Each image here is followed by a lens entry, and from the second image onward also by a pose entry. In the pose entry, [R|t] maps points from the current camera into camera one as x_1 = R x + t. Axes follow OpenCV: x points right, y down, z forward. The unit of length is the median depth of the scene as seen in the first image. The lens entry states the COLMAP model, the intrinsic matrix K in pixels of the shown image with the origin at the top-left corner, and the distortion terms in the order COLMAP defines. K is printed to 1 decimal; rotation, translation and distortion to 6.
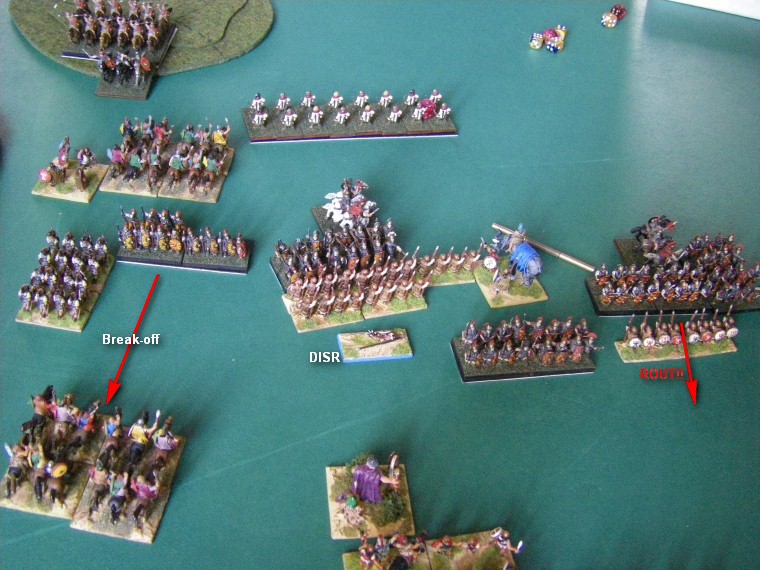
lens RADIAL K [[840.7, 0, 380.0], [0, 840.7, 285.0], [0, 0, 1]] dist [-0.115560, -0.001306]
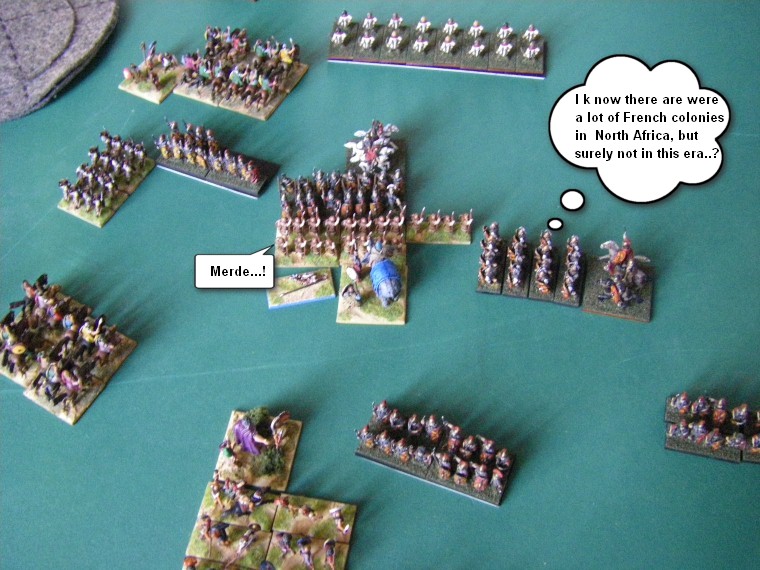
lens RADIAL K [[840.7, 0, 380.0], [0, 840.7, 285.0], [0, 0, 1]] dist [-0.115560, -0.001306]
pose [[0.914185, 0.229031, -0.334381, 0.367588], [-0.160659, 0.962219, 0.219827, -0.167416], [0.372095, -0.147241, 0.916442, 0.059656]]
